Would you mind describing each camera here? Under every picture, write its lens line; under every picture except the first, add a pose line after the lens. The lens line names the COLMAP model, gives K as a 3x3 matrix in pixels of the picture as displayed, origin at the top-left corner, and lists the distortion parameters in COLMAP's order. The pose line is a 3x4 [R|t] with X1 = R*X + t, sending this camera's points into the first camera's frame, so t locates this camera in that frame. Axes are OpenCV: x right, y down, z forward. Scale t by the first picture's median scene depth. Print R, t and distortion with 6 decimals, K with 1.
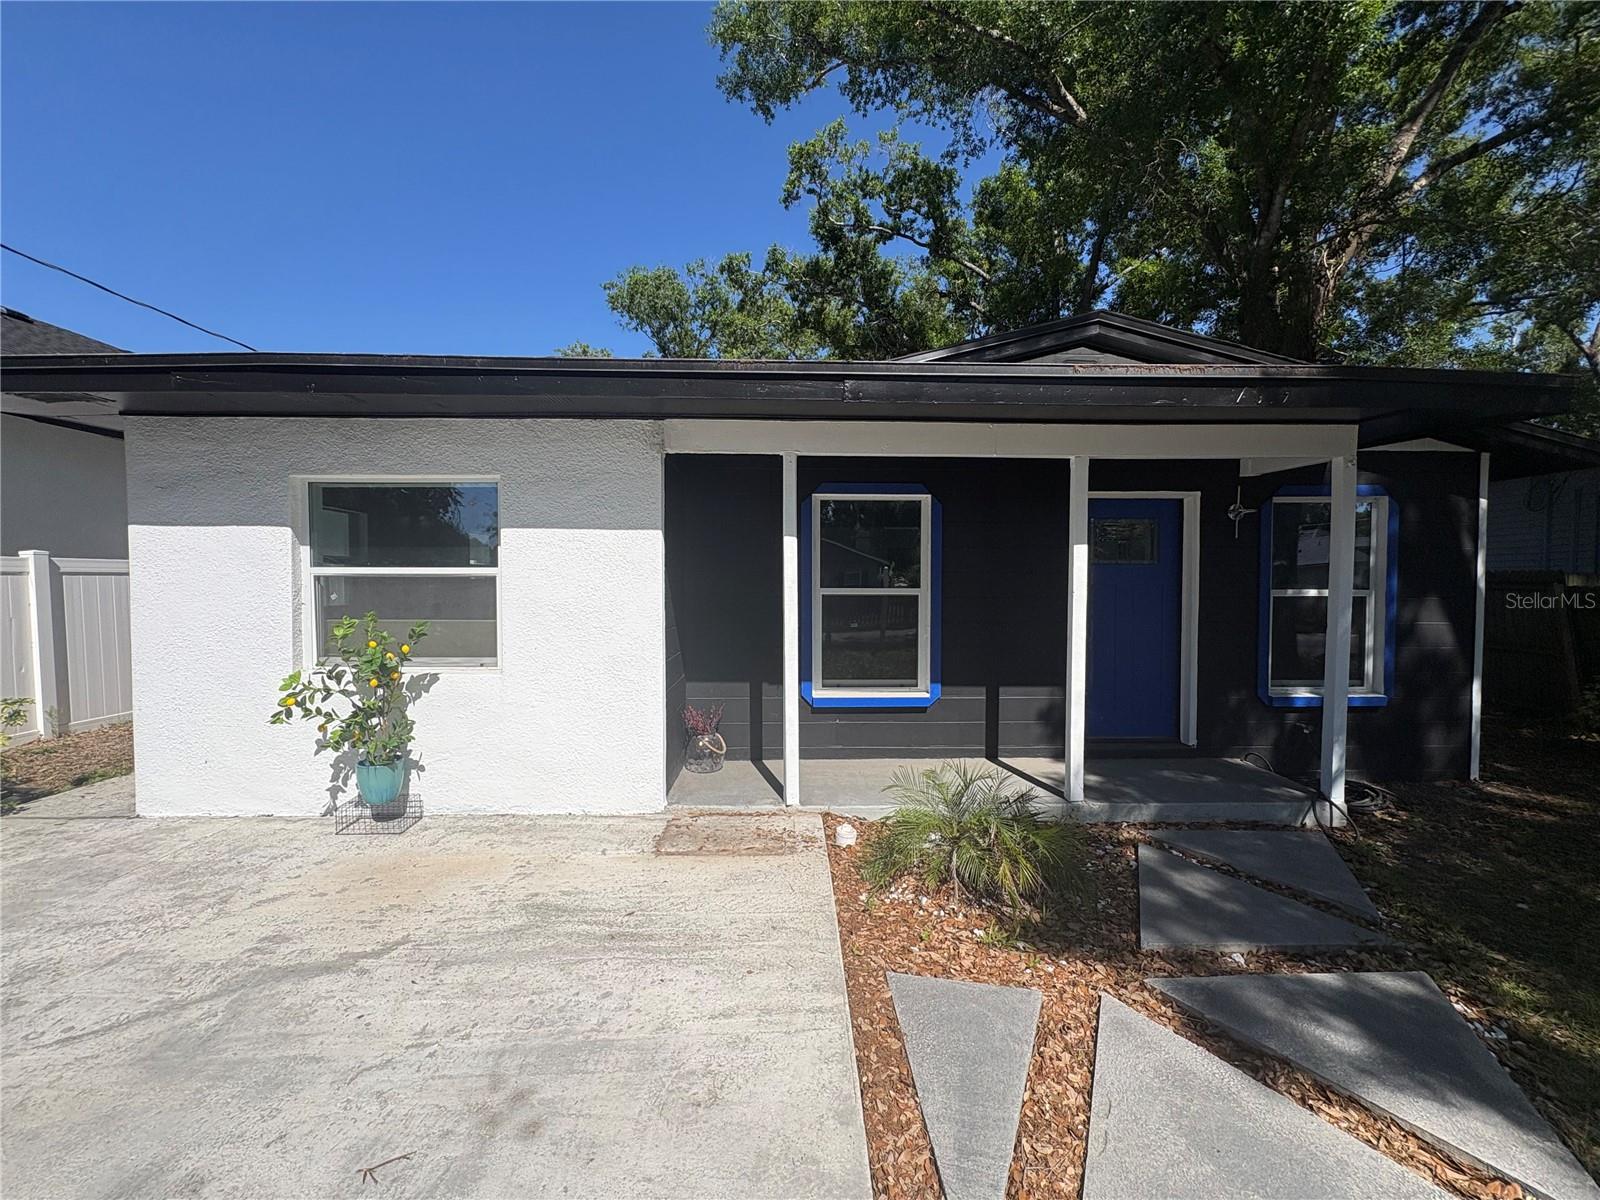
lens RADIAL K [[639.4, 0, 800.3], [0, 639.4, 594.1], [0, 0, 1]] dist [-0.000291, 0.000092]
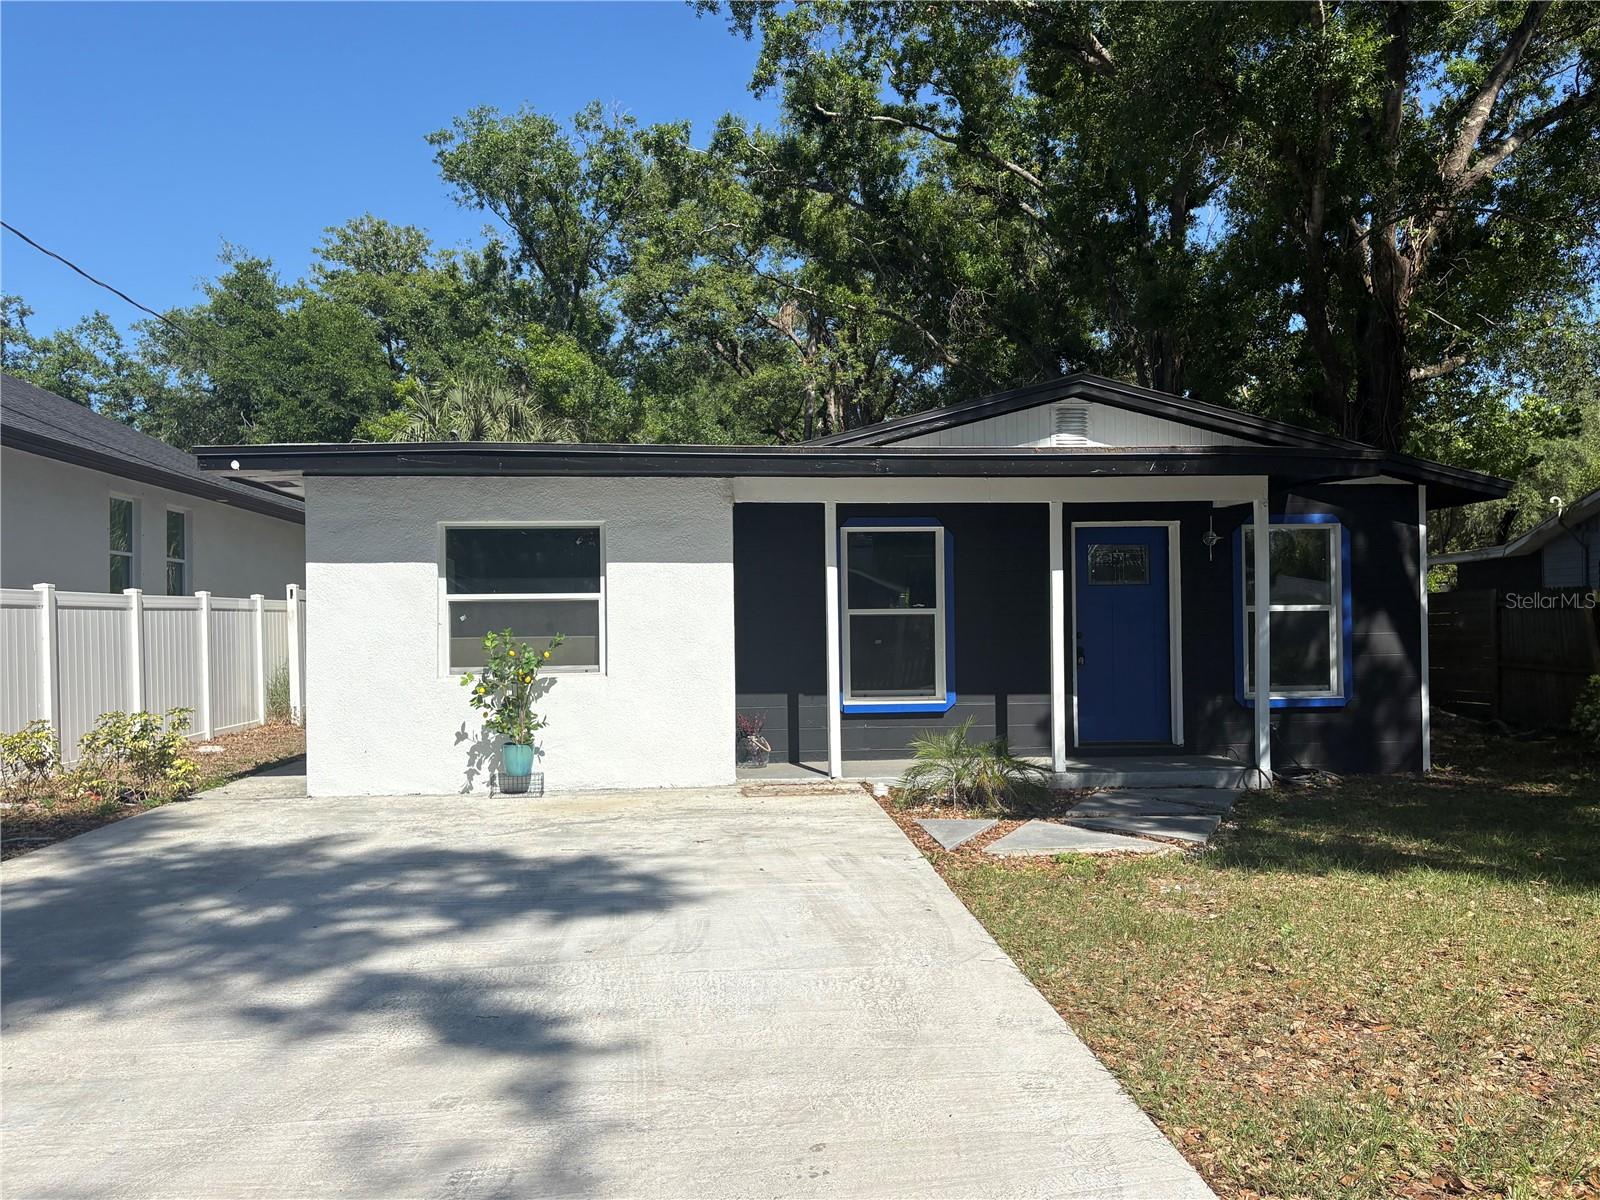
lens RADIAL K [[1258.0, 0, 799.2], [0, 1258.0, 604.9], [0, 0, 1]] dist [0.010984, 0.002605]
pose [[0.998511, -0.010678, 0.053489, -0.172399], [0.012785, 0.999149, -0.039203, 0.067464], [-0.053025, 0.039829, 0.997799, -1.199906]]
